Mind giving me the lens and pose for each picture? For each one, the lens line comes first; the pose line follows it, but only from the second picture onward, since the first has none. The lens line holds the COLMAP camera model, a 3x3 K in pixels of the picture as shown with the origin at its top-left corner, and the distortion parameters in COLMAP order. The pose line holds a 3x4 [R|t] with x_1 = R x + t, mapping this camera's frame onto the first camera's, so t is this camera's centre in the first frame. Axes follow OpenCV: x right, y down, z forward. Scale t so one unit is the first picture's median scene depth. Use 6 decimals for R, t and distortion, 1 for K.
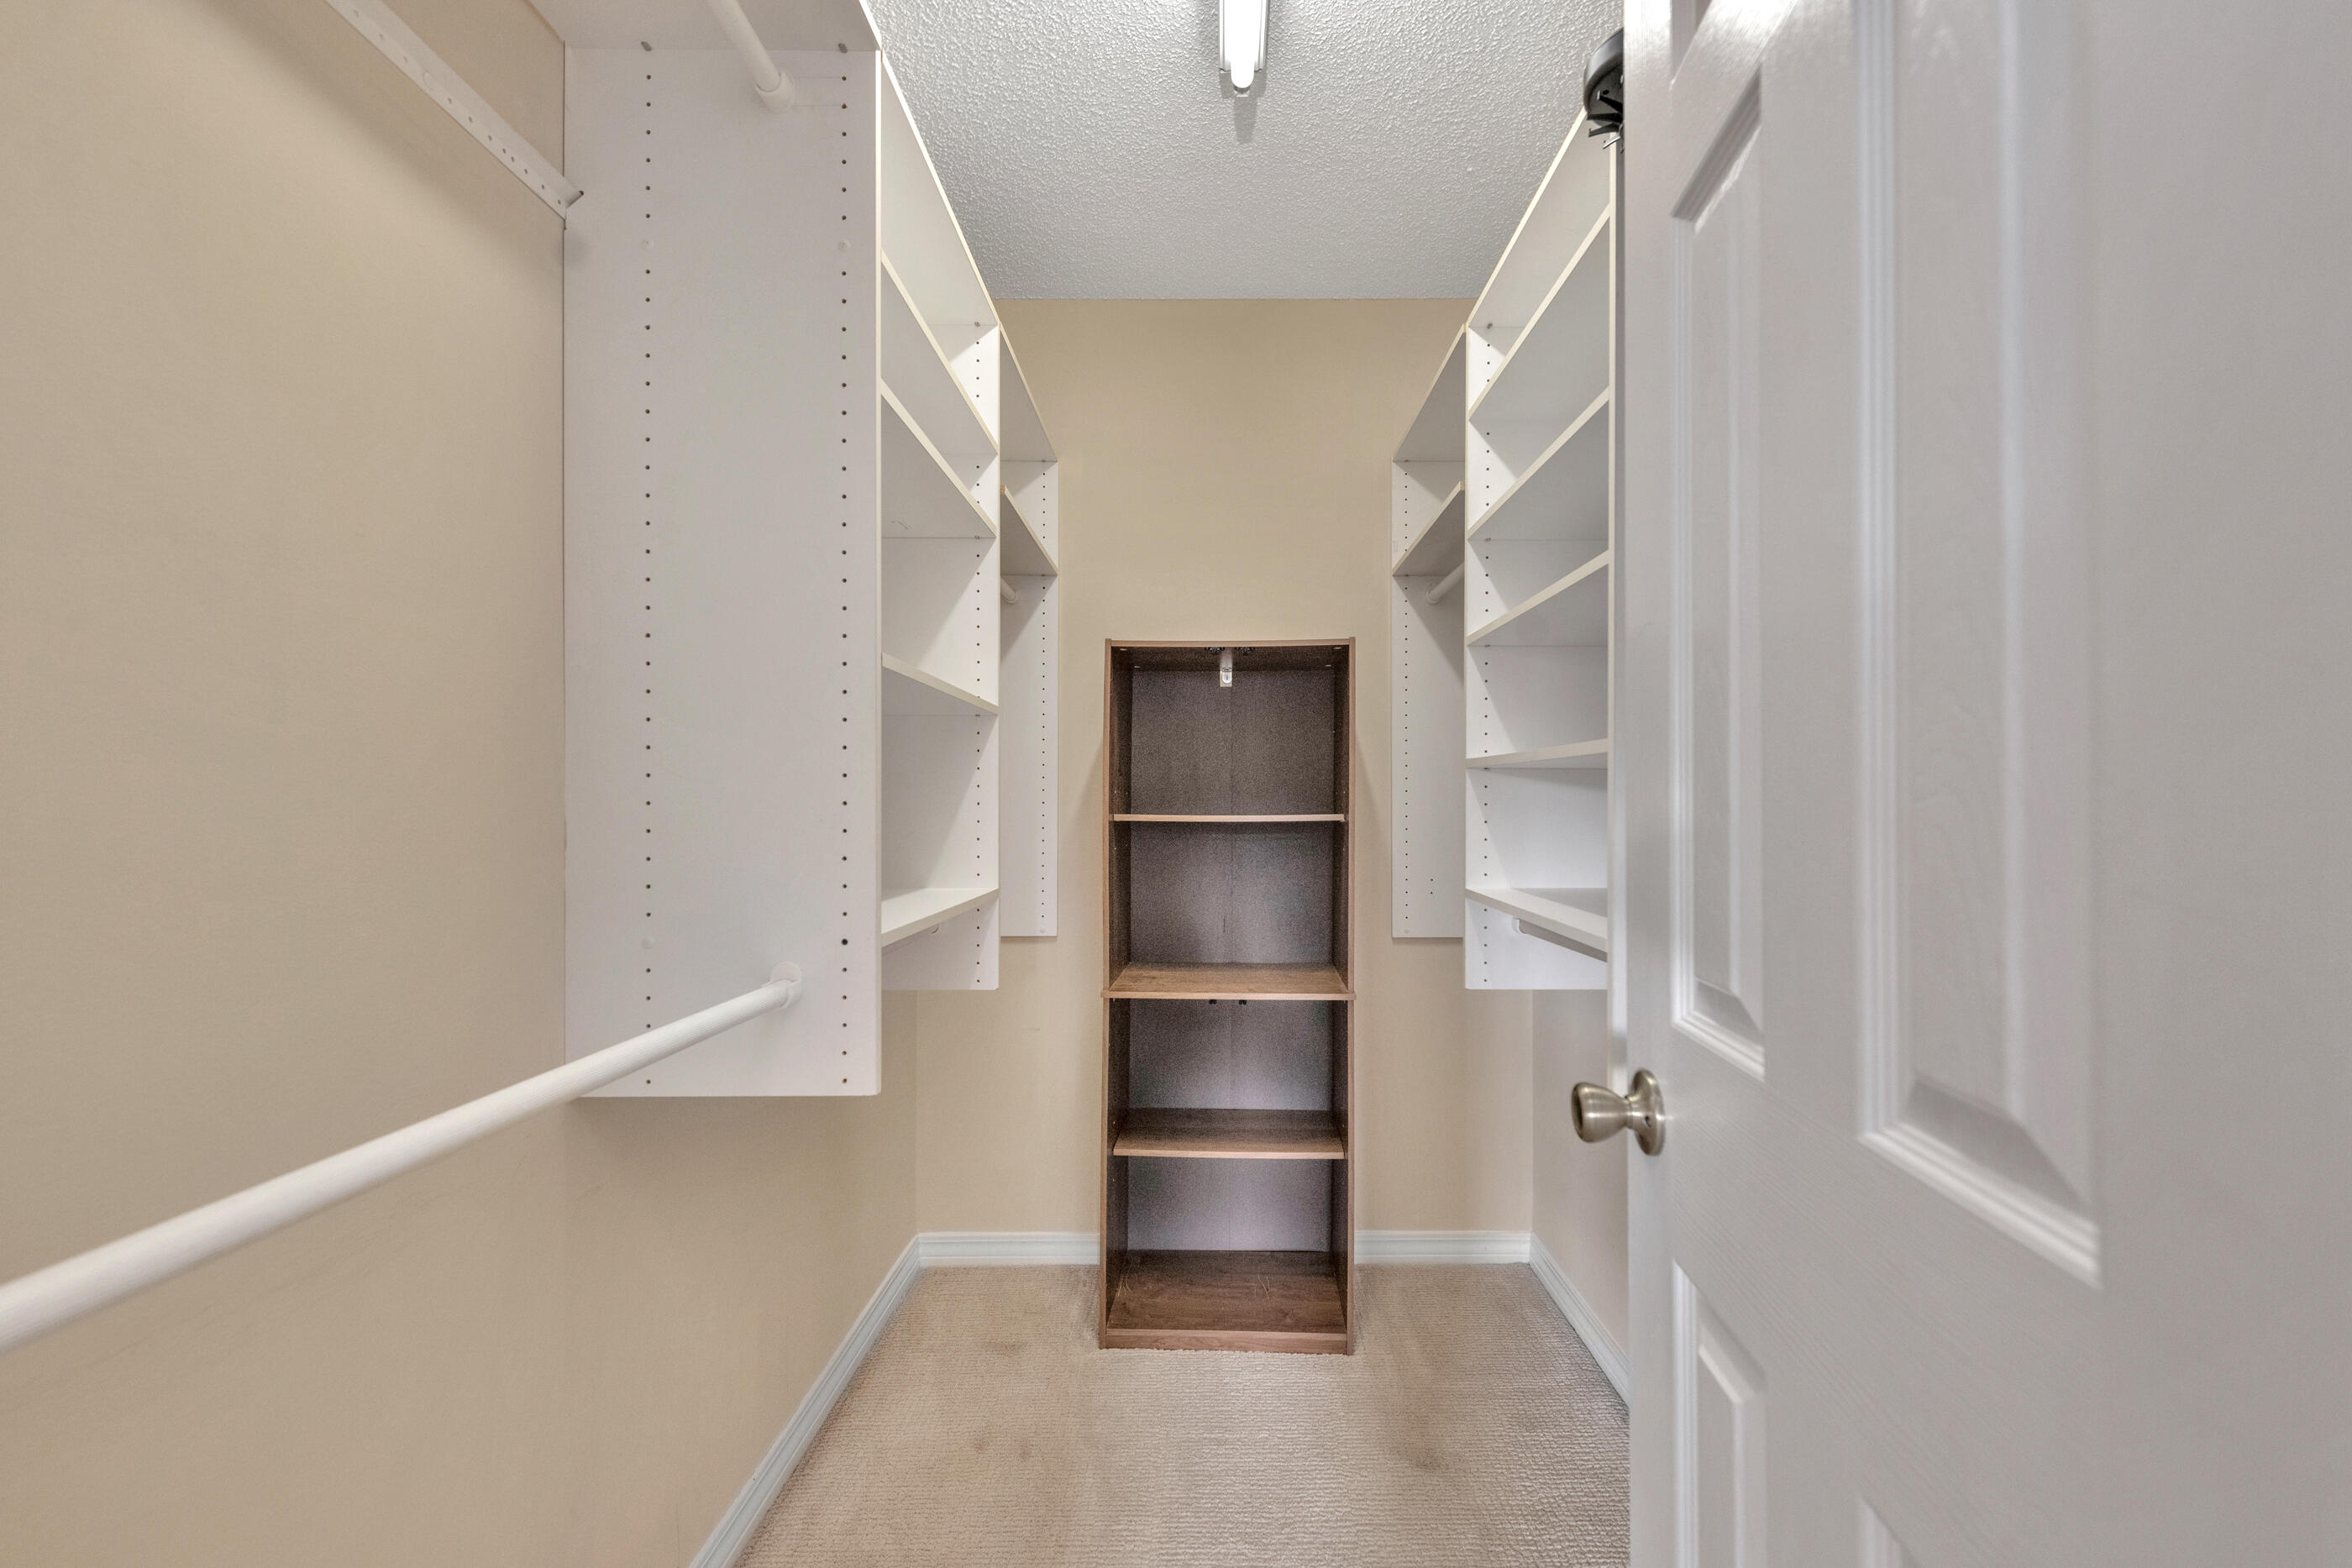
lens RADIAL K [[982.3, 0, 1184.4], [0, 982.3, 793.7], [0, 0, 1]] dist [0.012668, -0.000259]
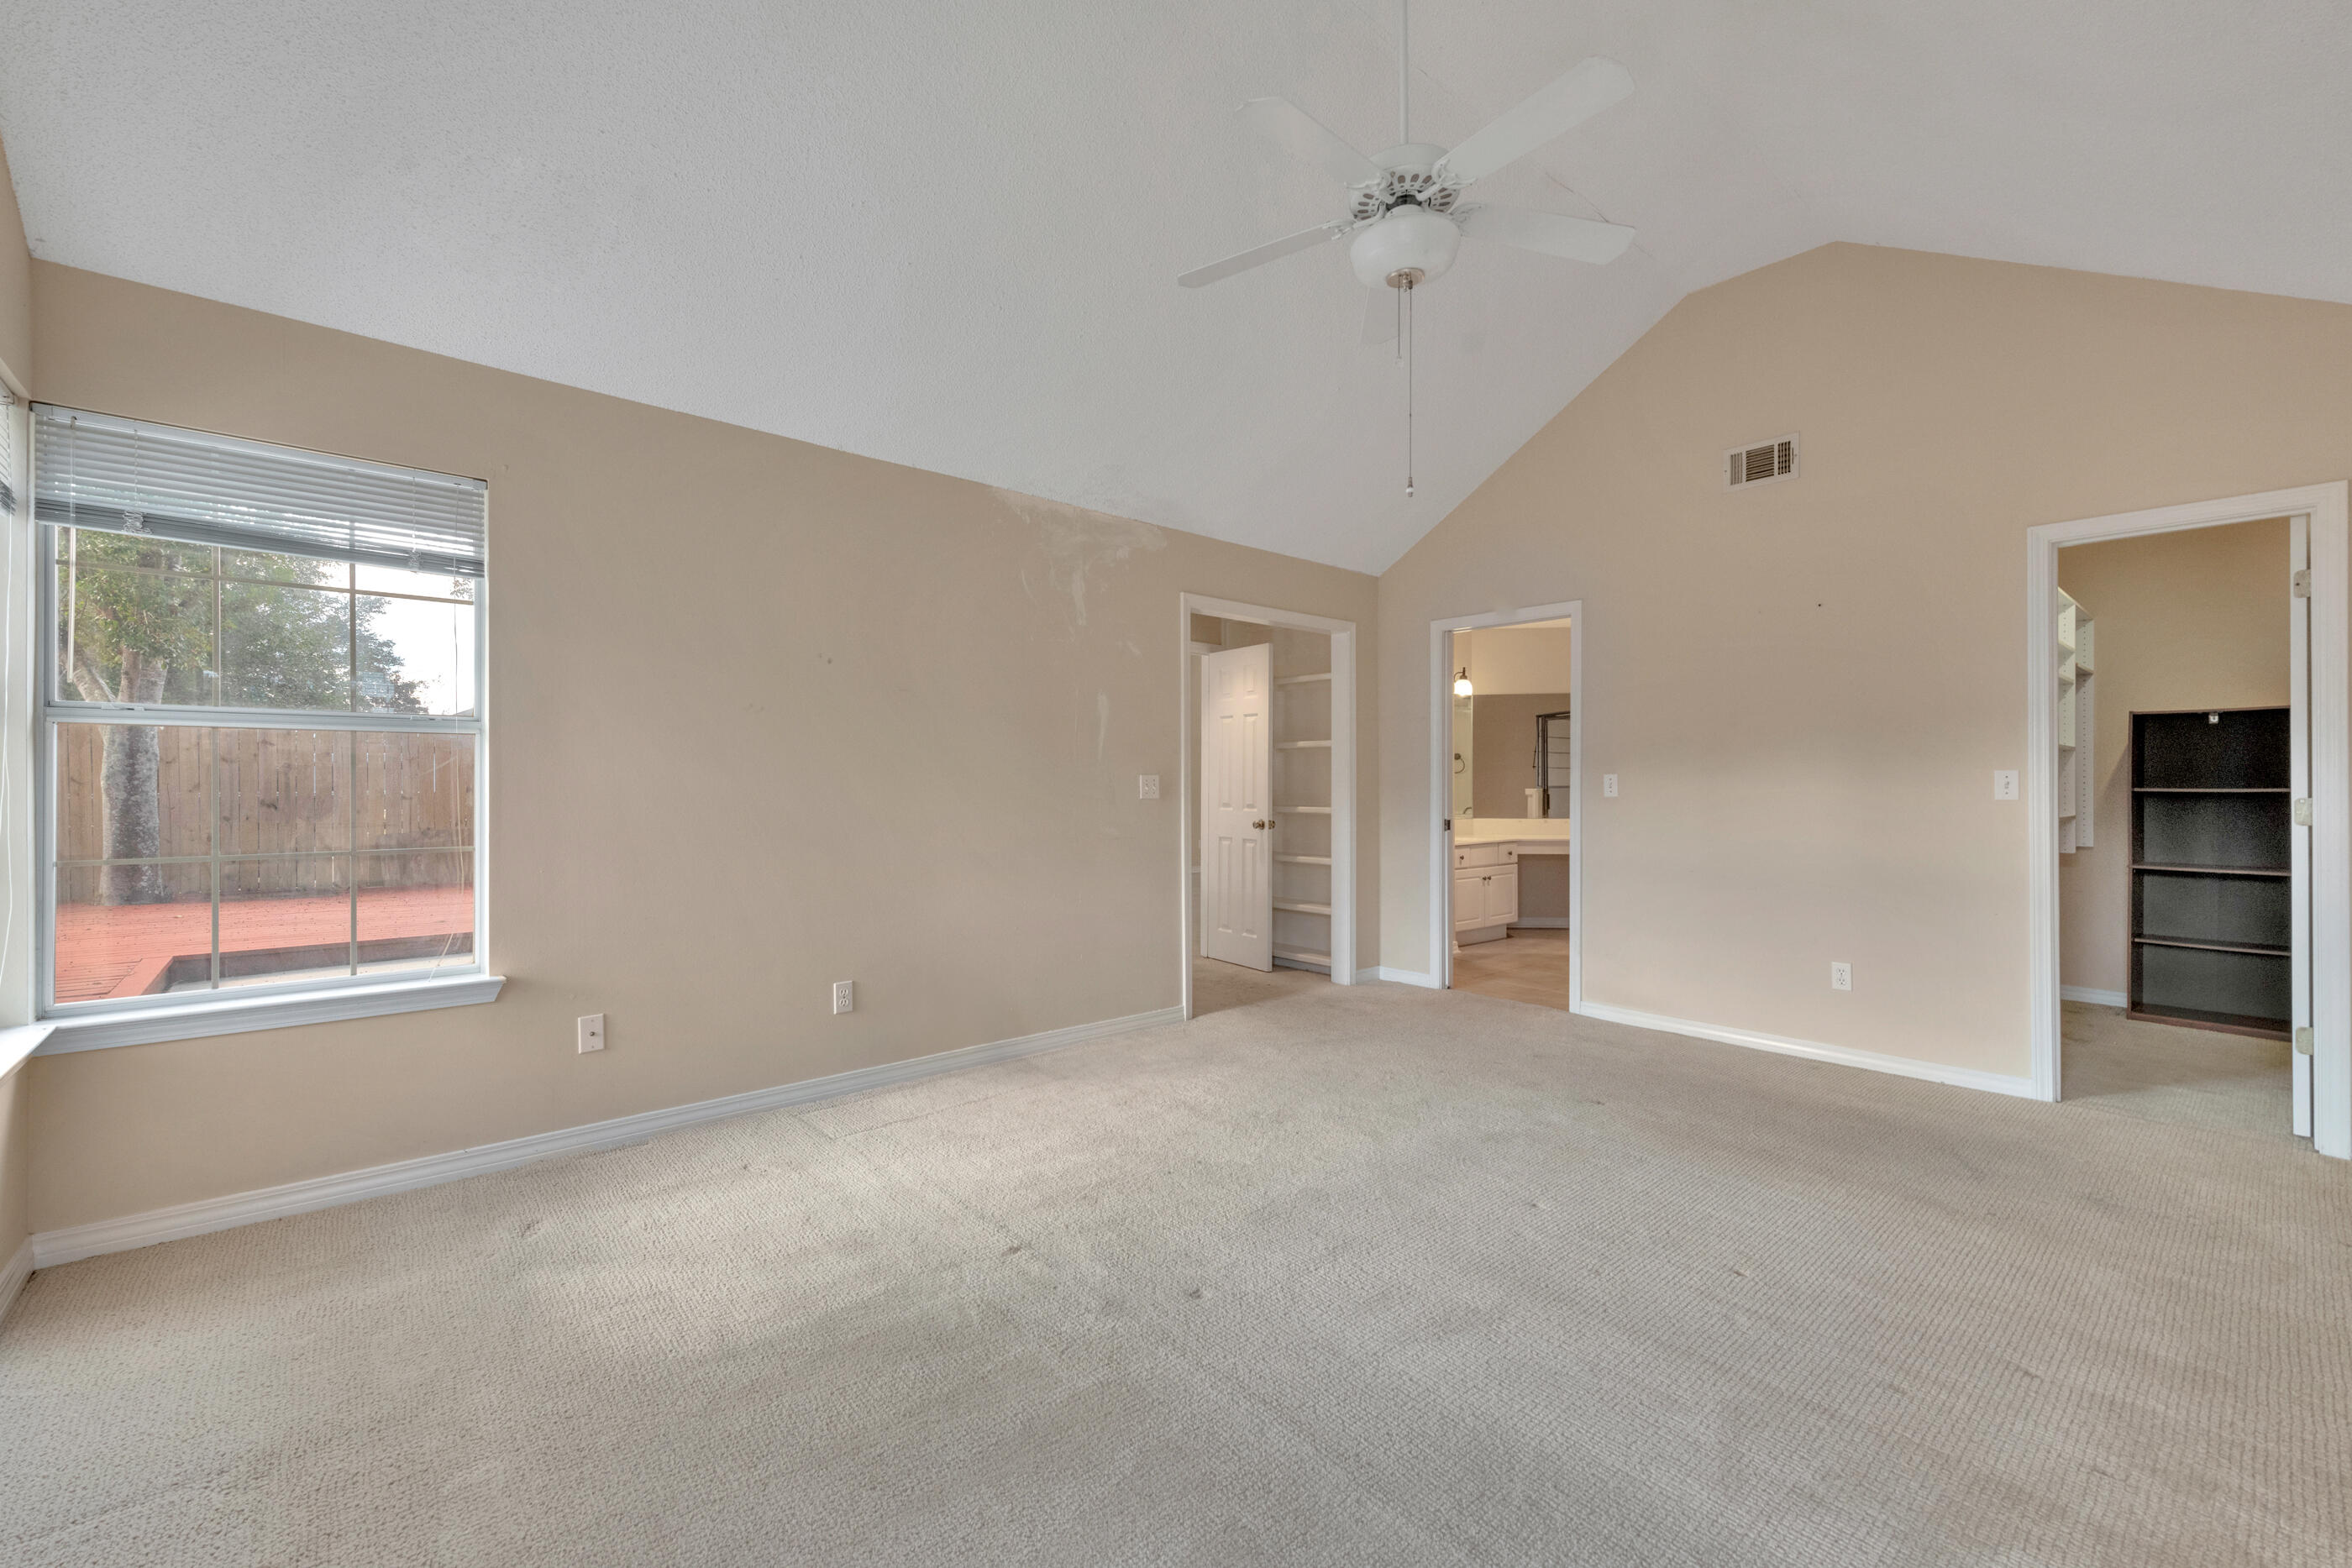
lens RADIAL K [[940.7, 0, 1164.0], [0, 940.7, 762.4], [0, 0, 1]] dist [0.011020, -0.007901]
pose [[0.656605, -0.008345, -0.754189, 0.100361], [0.002608, 0.999958, -0.008794, -0.023633], [0.754230, 0.003808, 0.656599, -2.154170]]
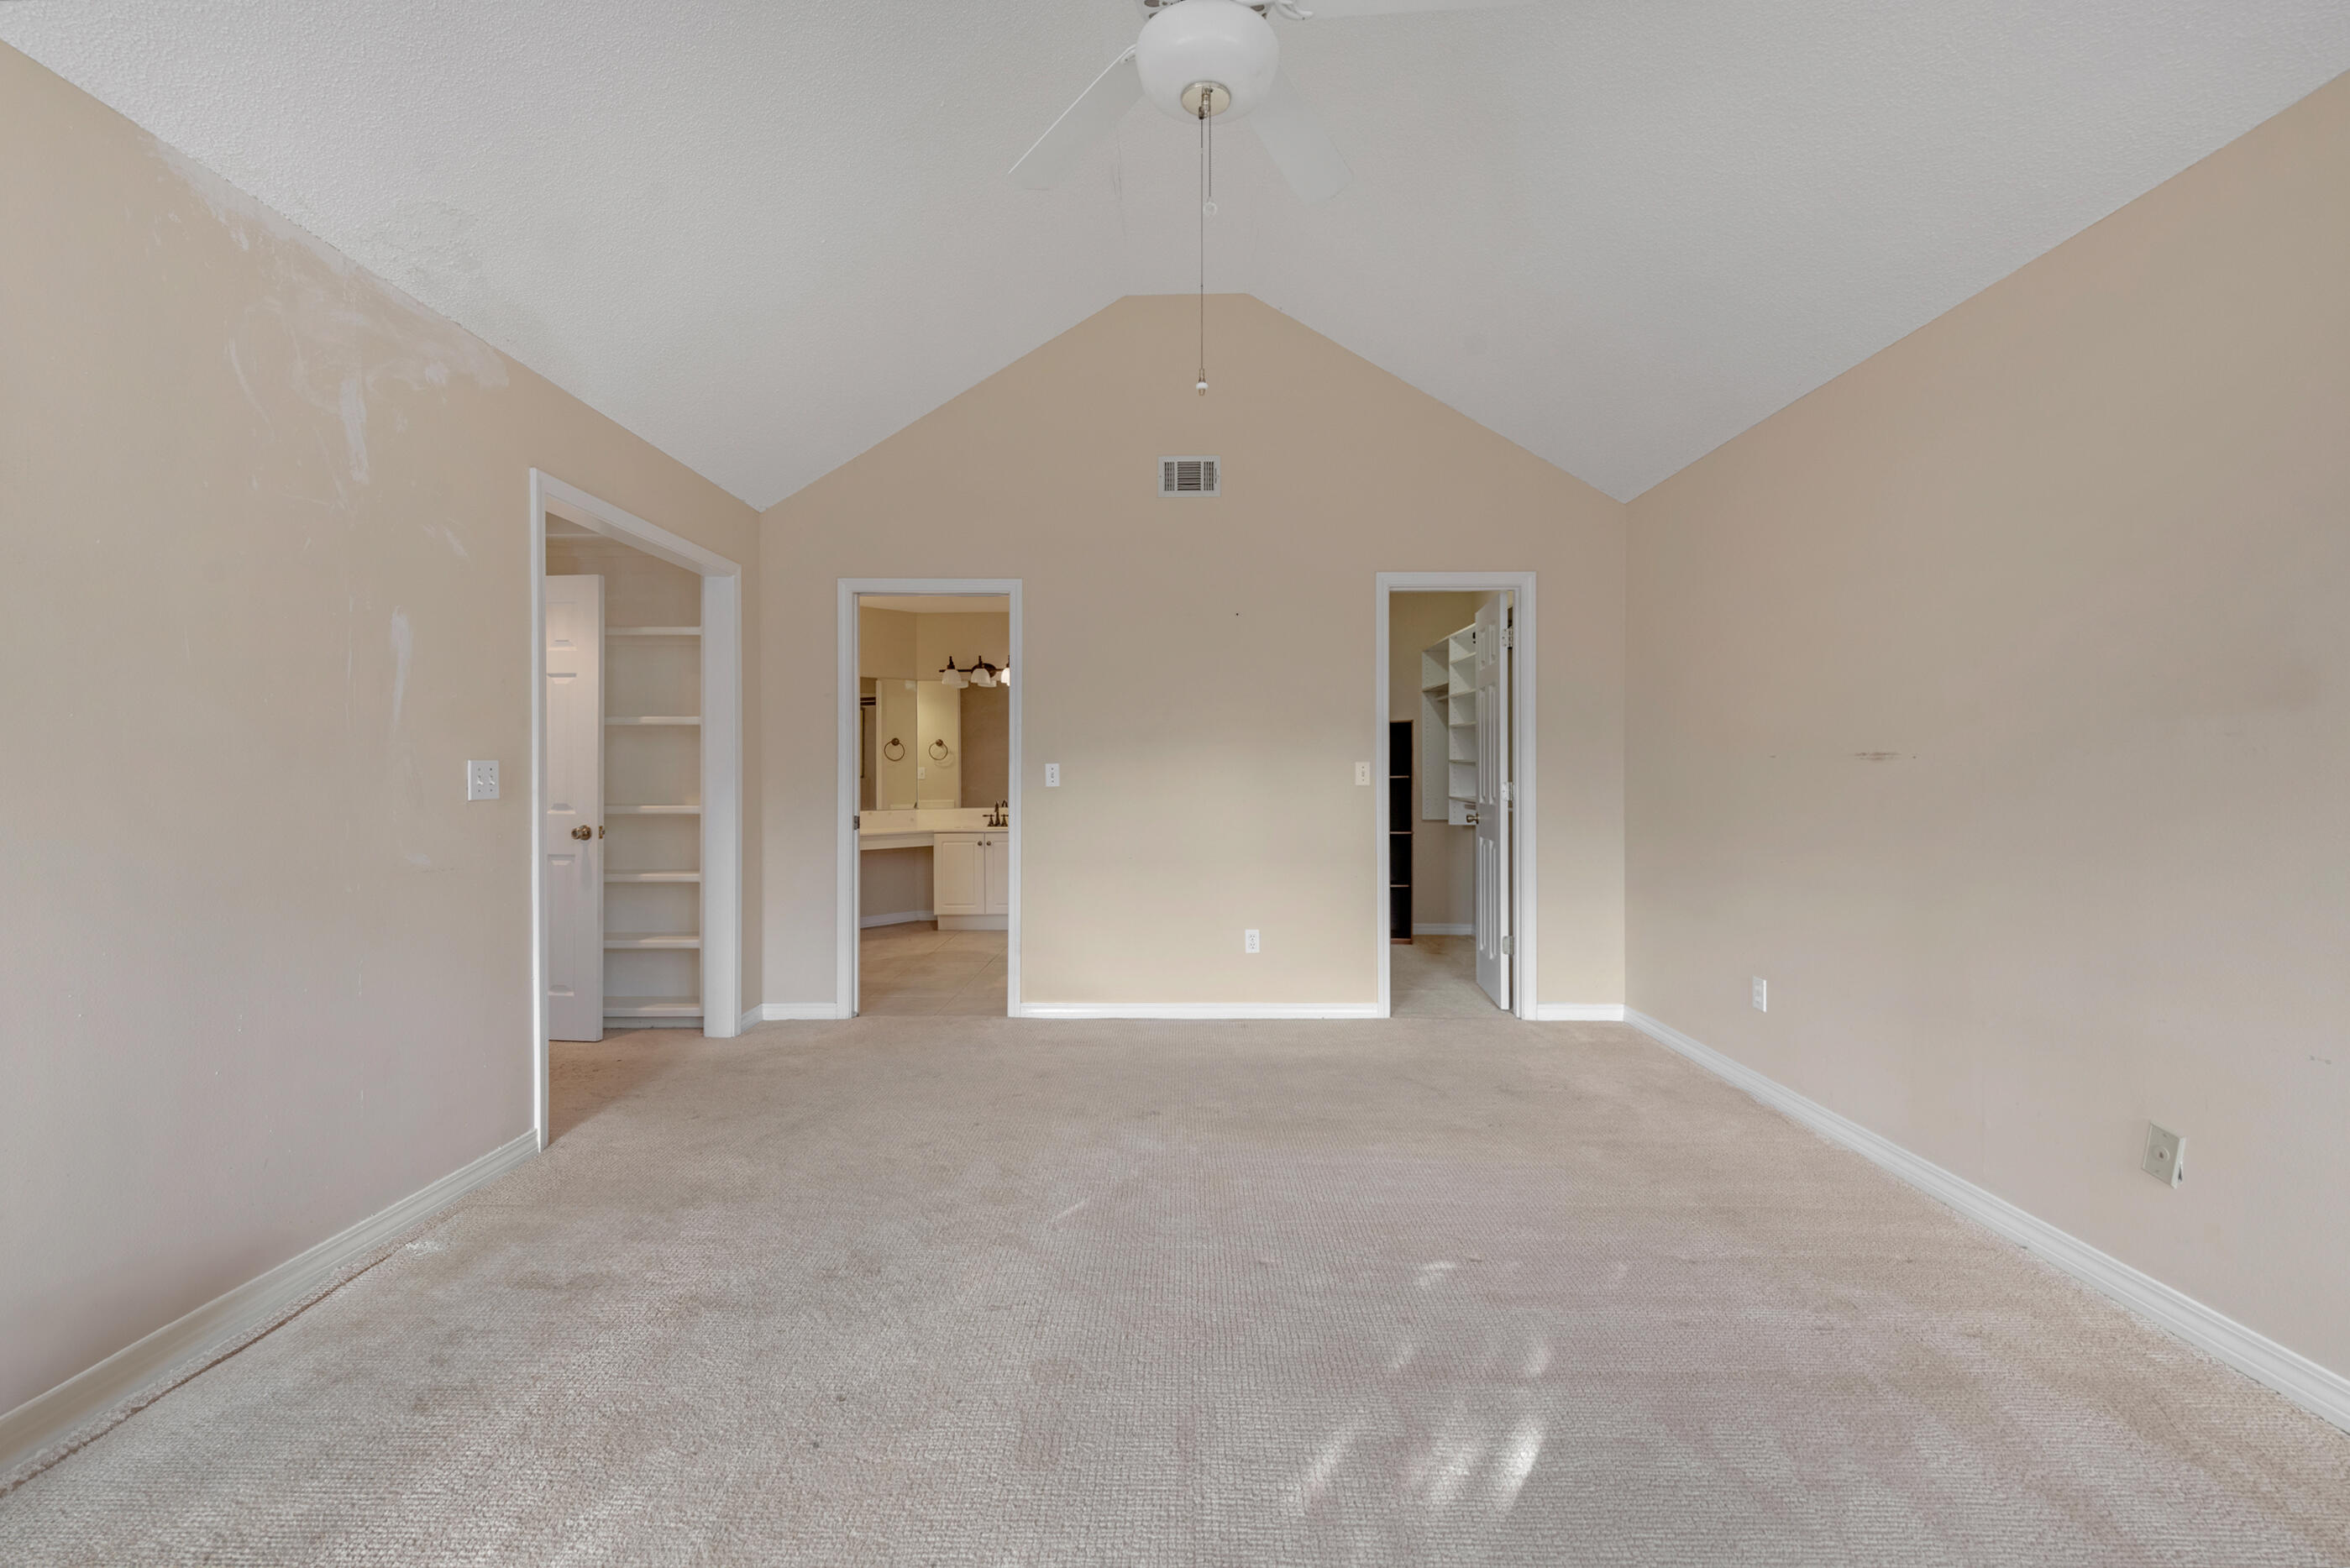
lens RADIAL K [[939.9, 0, 1163.0], [0, 939.9, 762.4], [0, 0, 1]] dist [0.011020, -0.007901]
pose [[0.999903, 0.006944, -0.012085, -0.599020], [-0.006946, 0.999976, -0.000173, -0.016298], [0.012083, 0.000257, 0.999927, -2.043239]]
